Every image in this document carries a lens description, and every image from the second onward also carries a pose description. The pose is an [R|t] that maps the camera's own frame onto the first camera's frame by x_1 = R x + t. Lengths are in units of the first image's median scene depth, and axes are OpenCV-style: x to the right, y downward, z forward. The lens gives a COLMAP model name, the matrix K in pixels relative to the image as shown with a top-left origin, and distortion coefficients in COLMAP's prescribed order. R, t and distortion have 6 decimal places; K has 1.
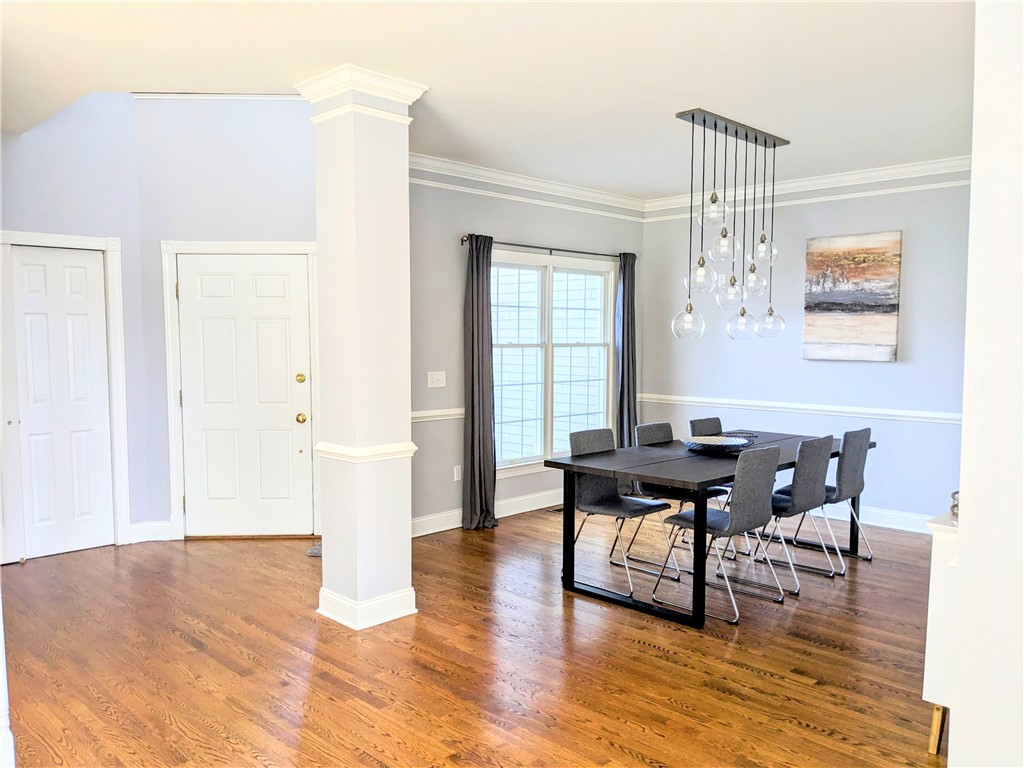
lens RADIAL K [[797.5, 0, 512.5], [0, 797.5, 387.3], [0, 0, 1]] dist [0.020174, -0.004024]
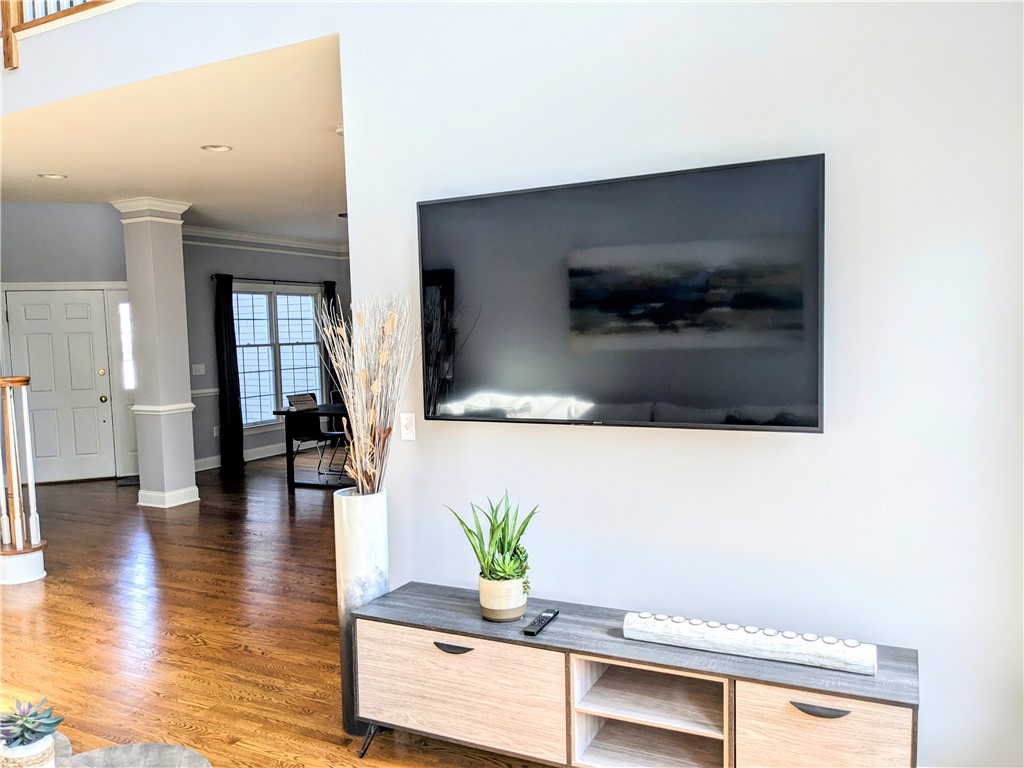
lens RADIAL K [[797.5, 0, 517.8], [0, 797.5, 386.2], [0, 0, 1]] dist [0.020174, -0.004024]
pose [[0.948788, -0.049405, 0.312026, 0.004056], [0.048121, 0.998772, 0.011818, 0.028685], [-0.312226, 0.003802, 0.950000, -0.552952]]
